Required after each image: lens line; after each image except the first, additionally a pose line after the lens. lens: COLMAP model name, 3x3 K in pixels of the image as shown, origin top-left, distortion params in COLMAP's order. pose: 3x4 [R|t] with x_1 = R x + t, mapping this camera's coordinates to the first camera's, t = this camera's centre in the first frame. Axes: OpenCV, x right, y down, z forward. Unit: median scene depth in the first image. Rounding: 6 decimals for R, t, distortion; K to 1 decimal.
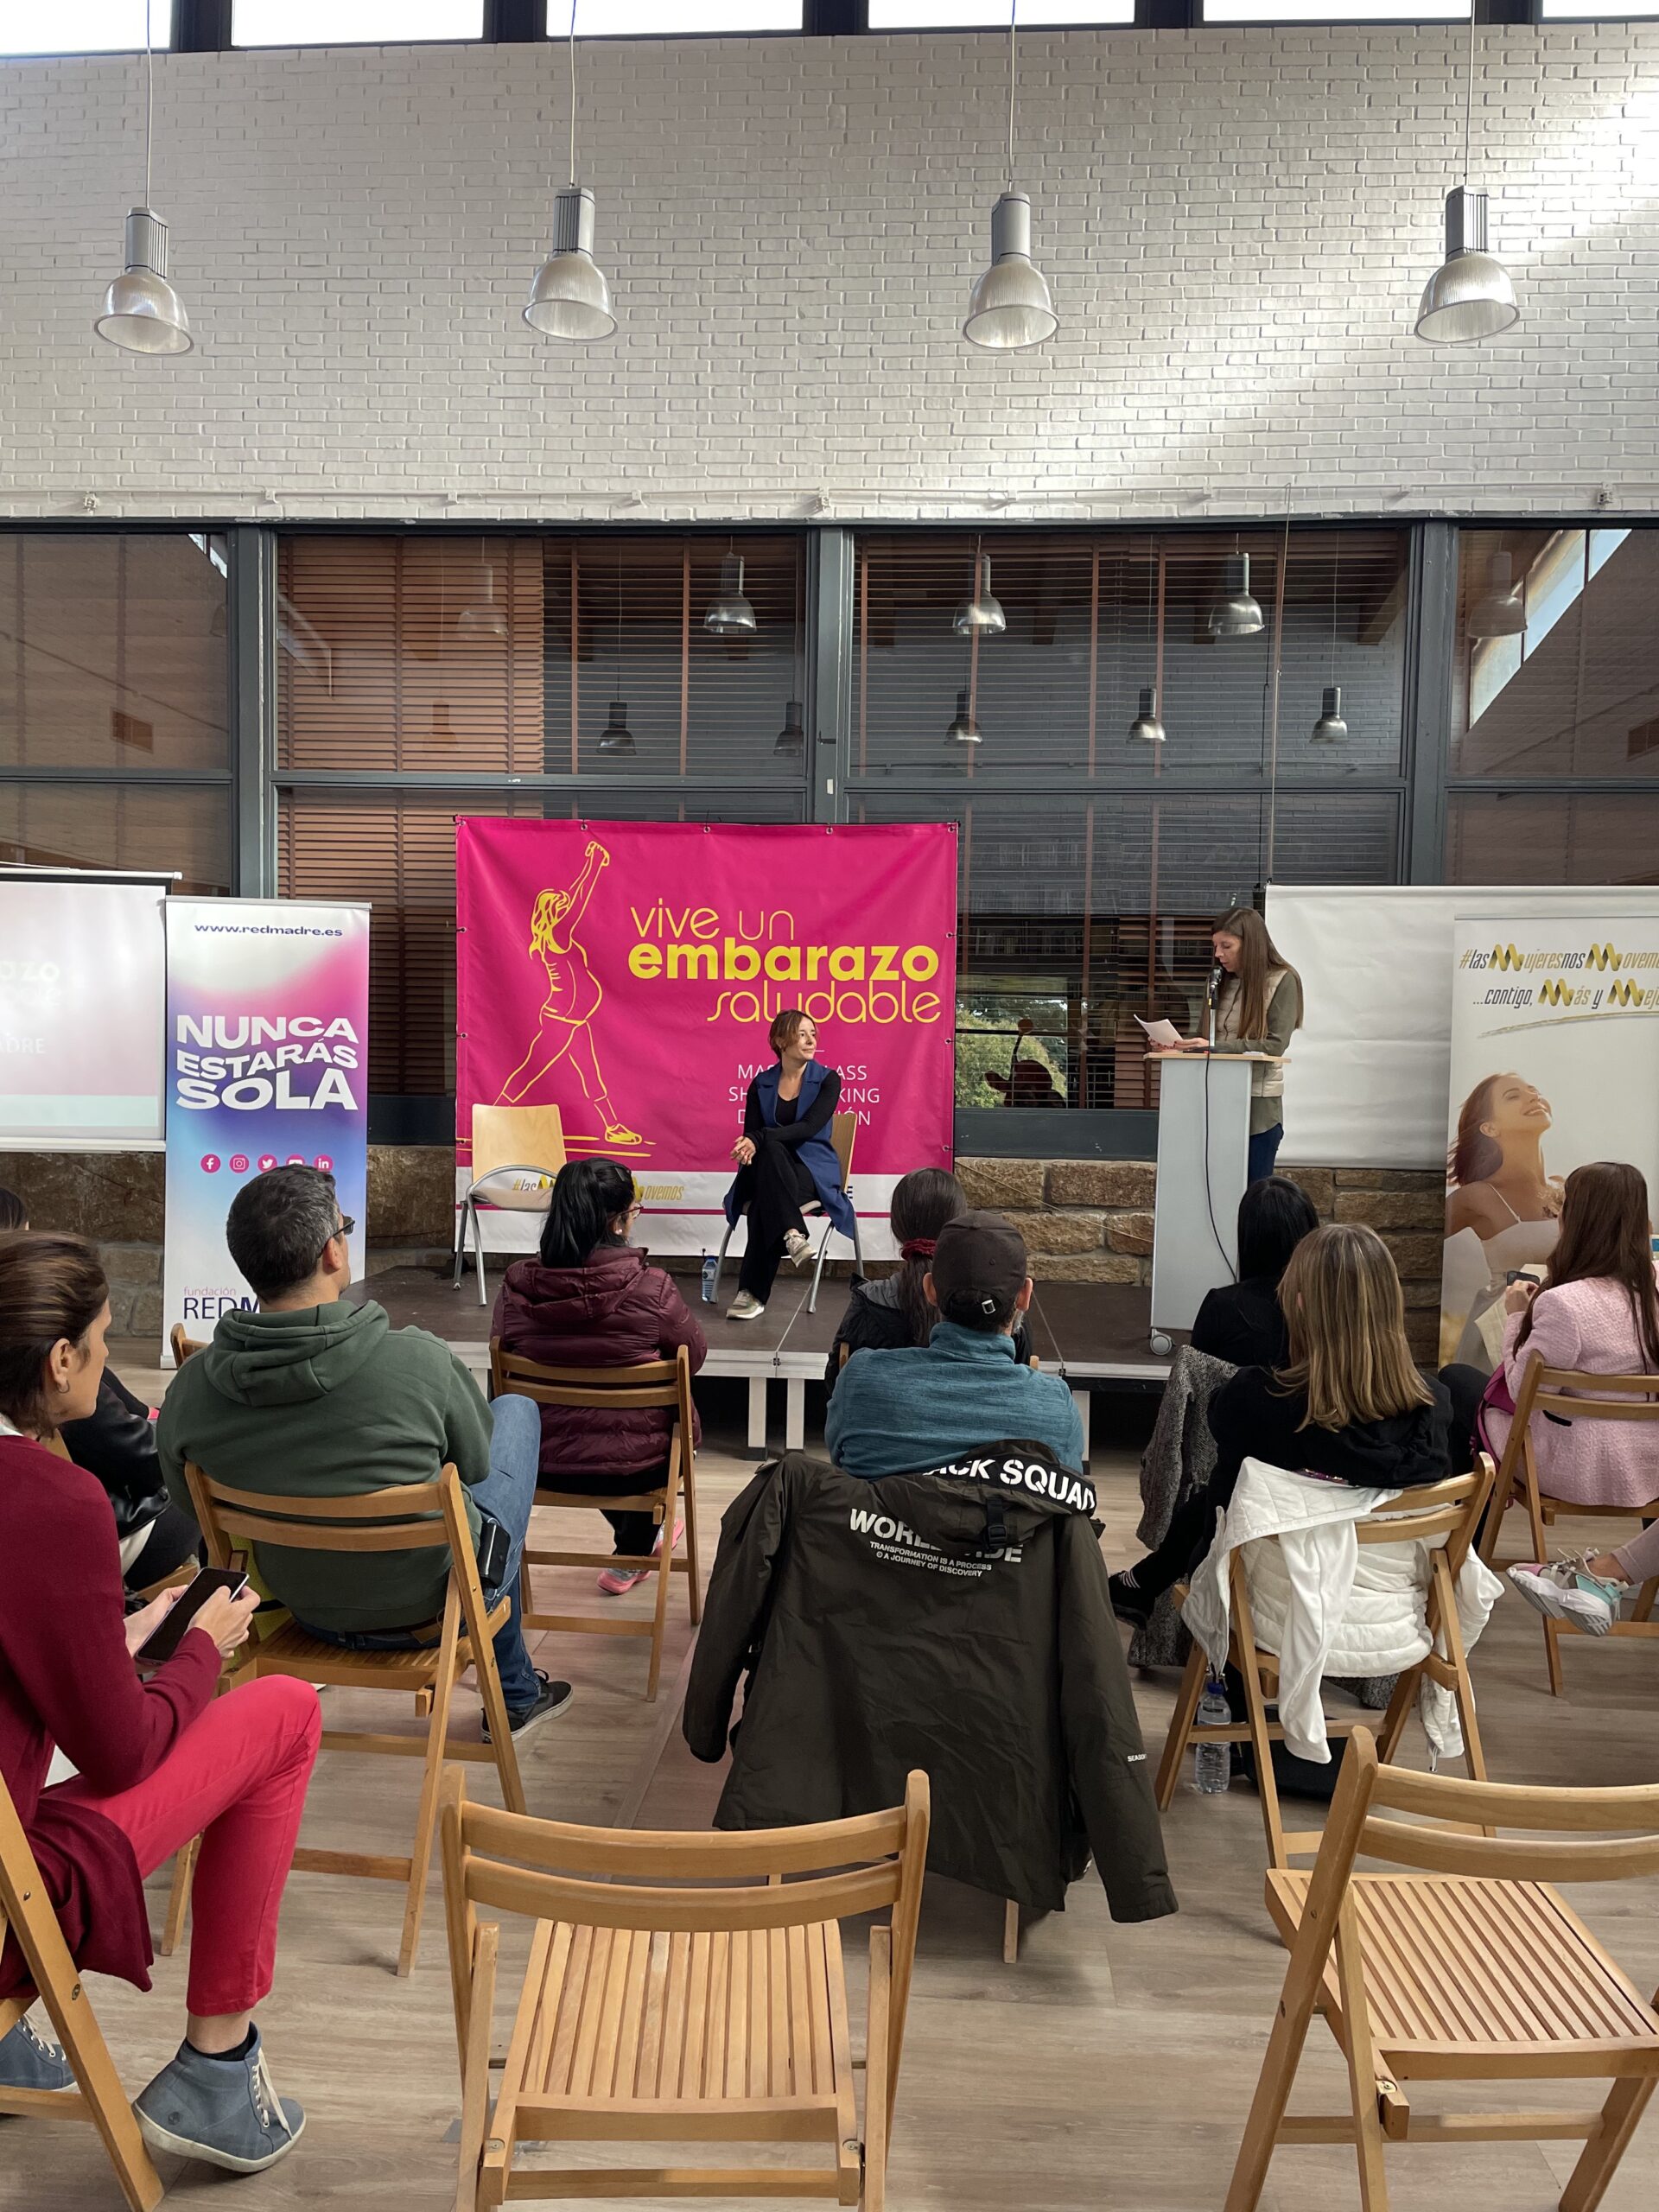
lens RADIAL K [[1660.1, 0, 816.7], [0, 1660.1, 1129.9], [0, 0, 1]] dist [0.088220, -0.108713]
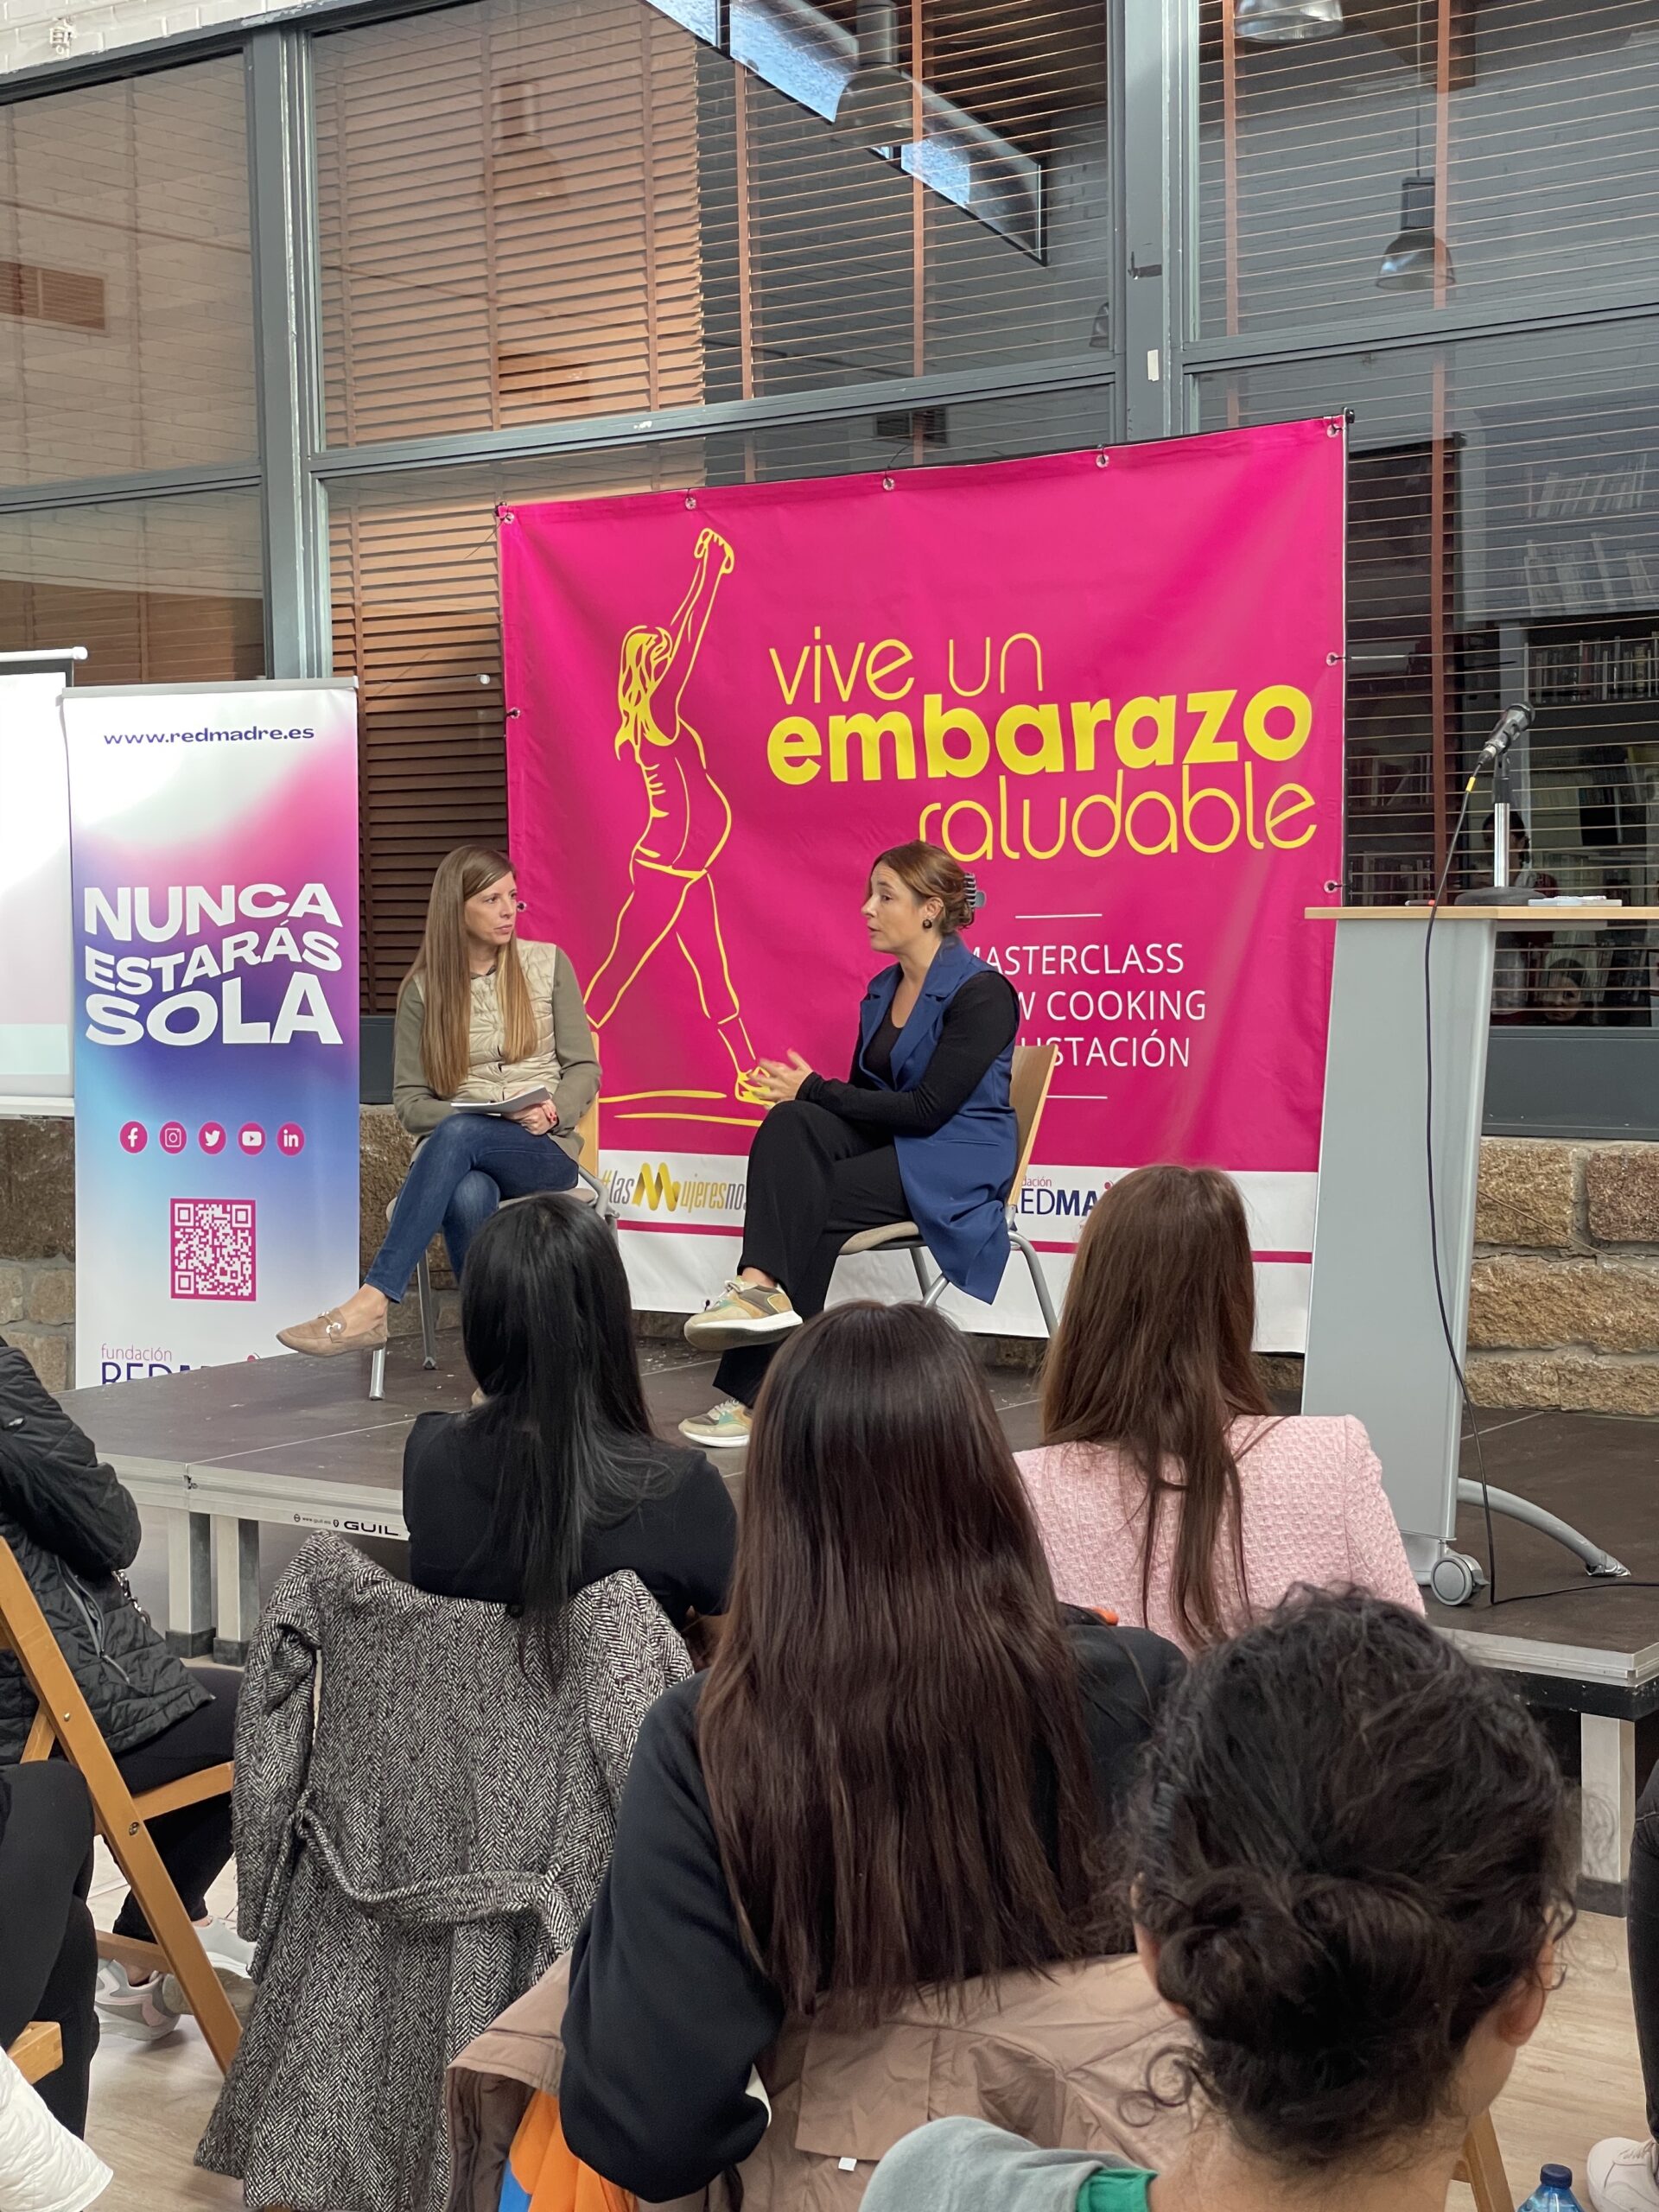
lens RADIAL K [[3282.3, 0, 788.5], [0, 3282.3, 1102.3], [0, 0, 1]] dist [0.109890, 0.000000]
pose [[0.845980, 0.001429, -0.533212, 0.441882], [0.006210, 0.999902, 0.012533, -0.005225], [0.533178, -0.013914, 0.845889, 0.134021]]
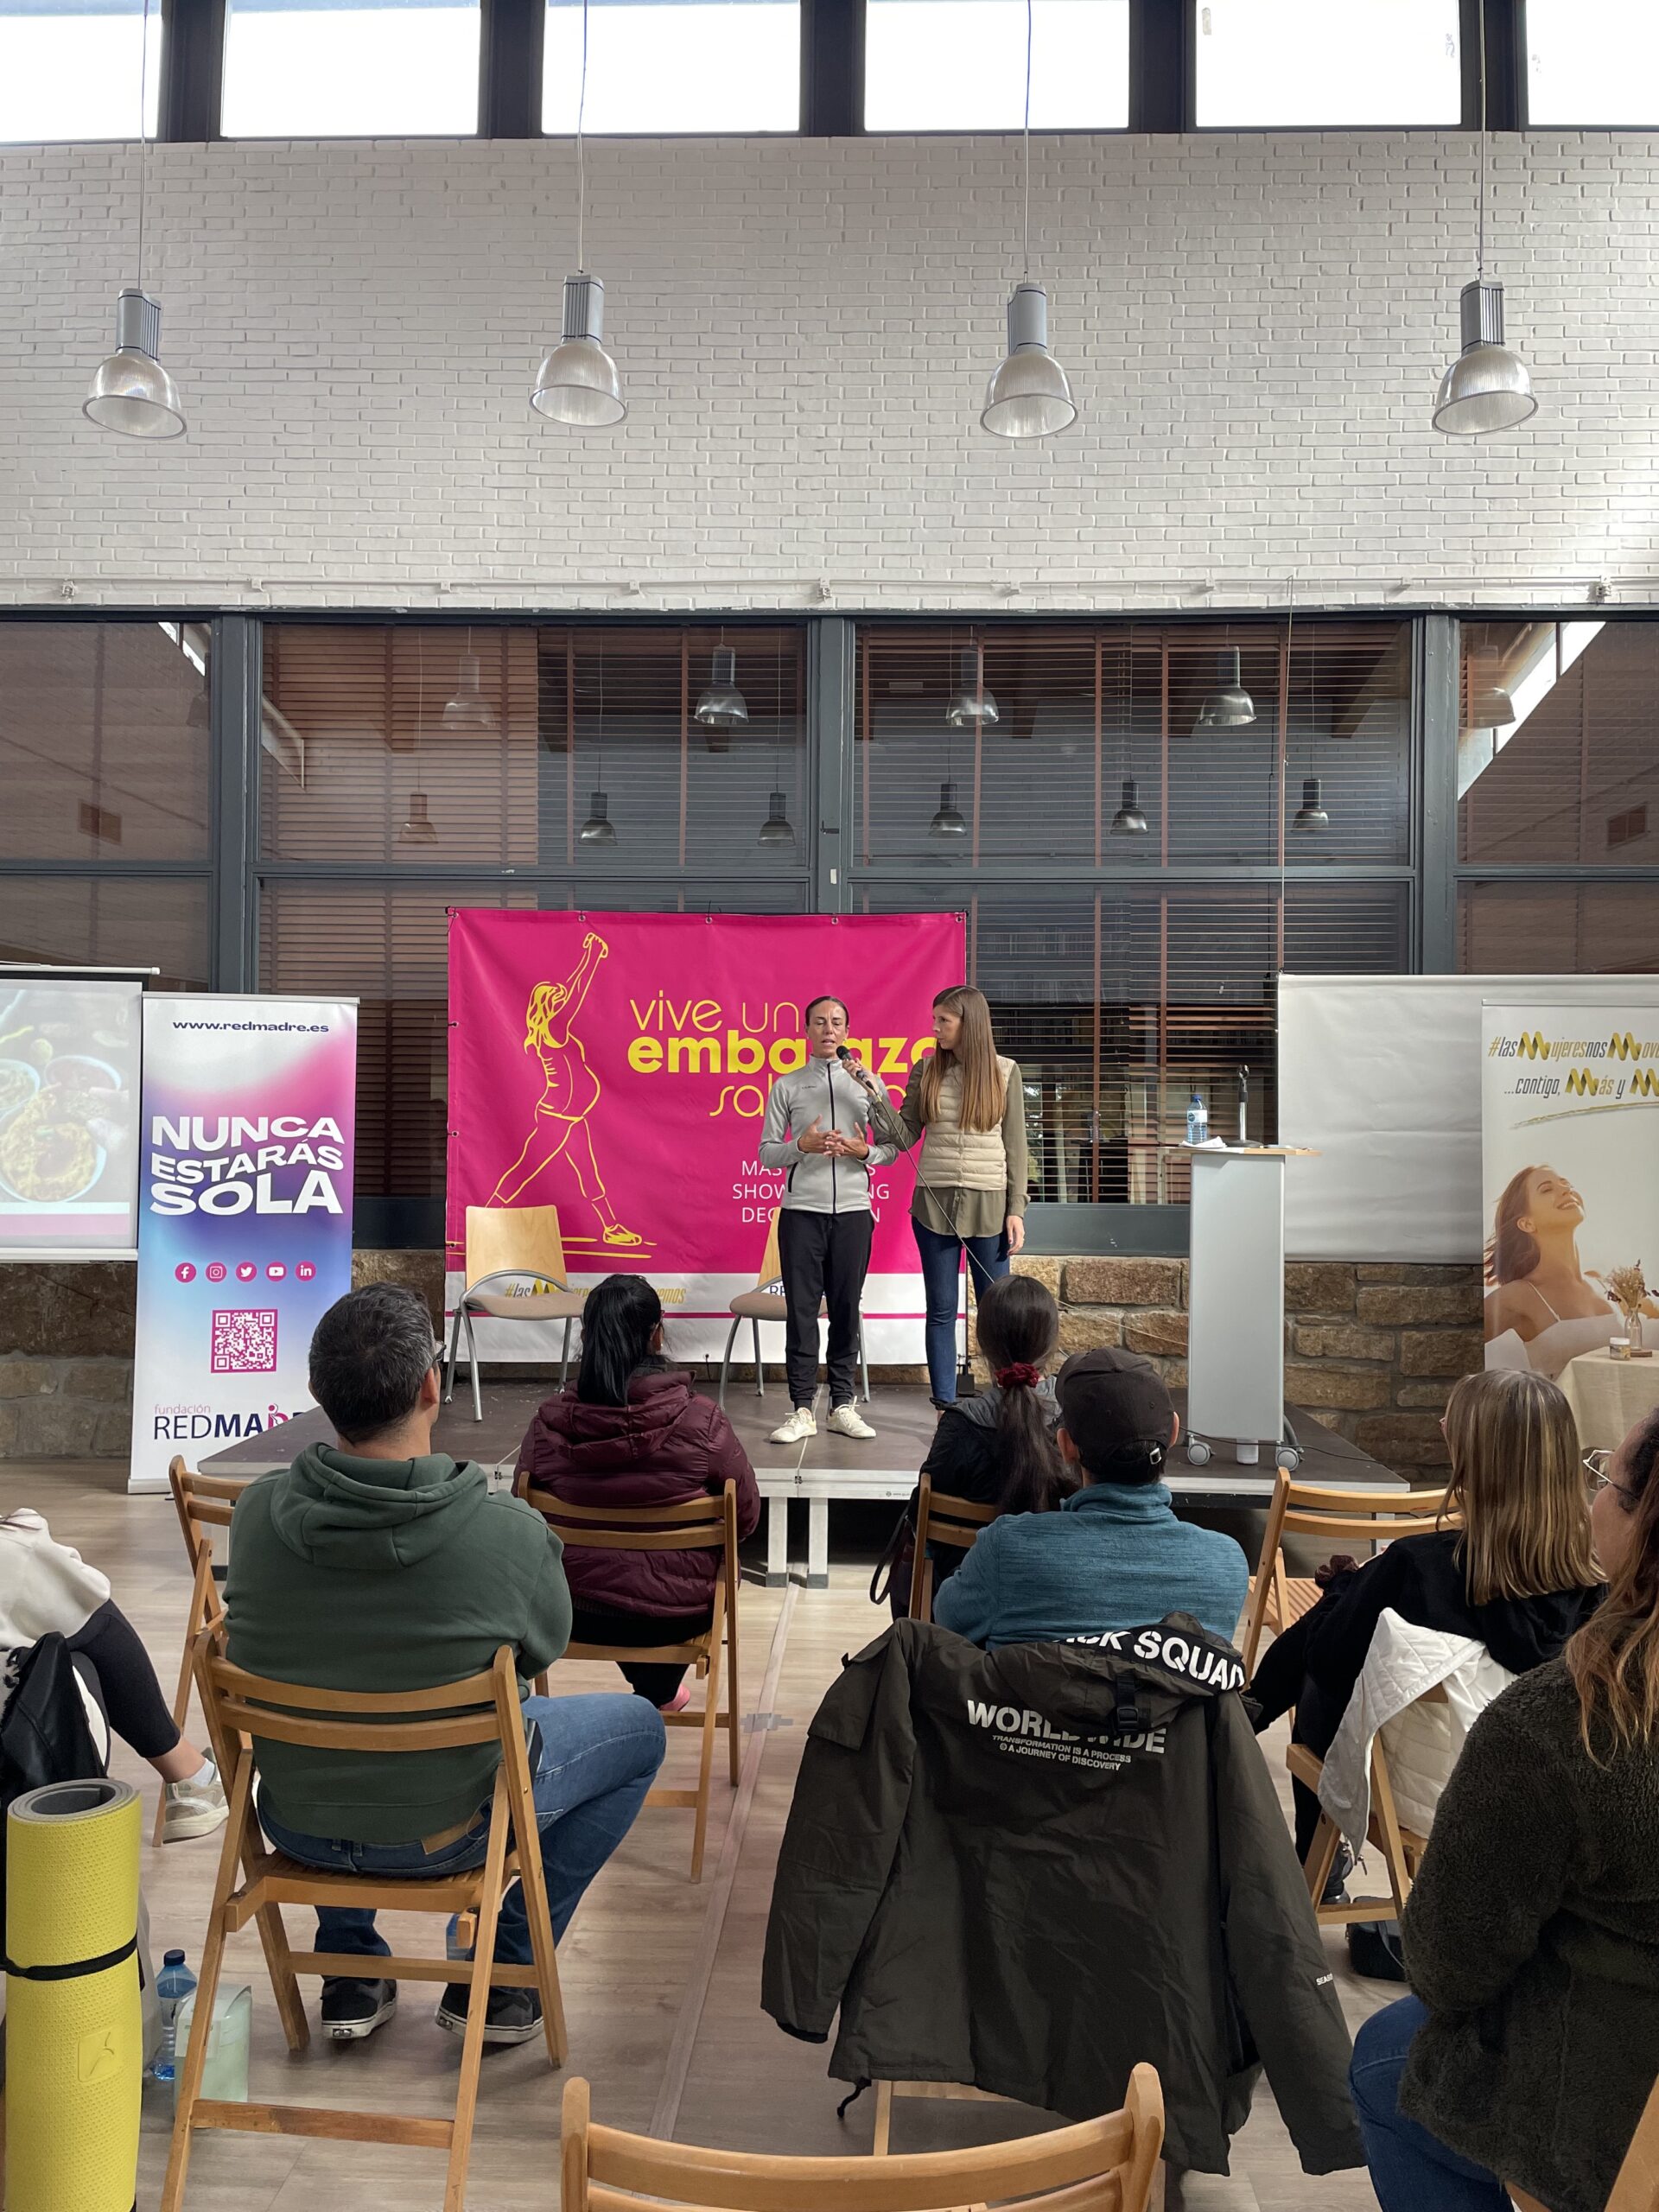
lens RADIAL K [[1660.1, 0, 844.0], [0, 1660.1, 1113.8], [0, 0, 1]] dist [0.088220, -0.108713]
pose [[0.999230, -0.008233, 0.038351, -0.025137], [0.010522, 0.998150, -0.059877, -0.008416], [-0.037787, 0.060234, 0.997469, 0.034487]]
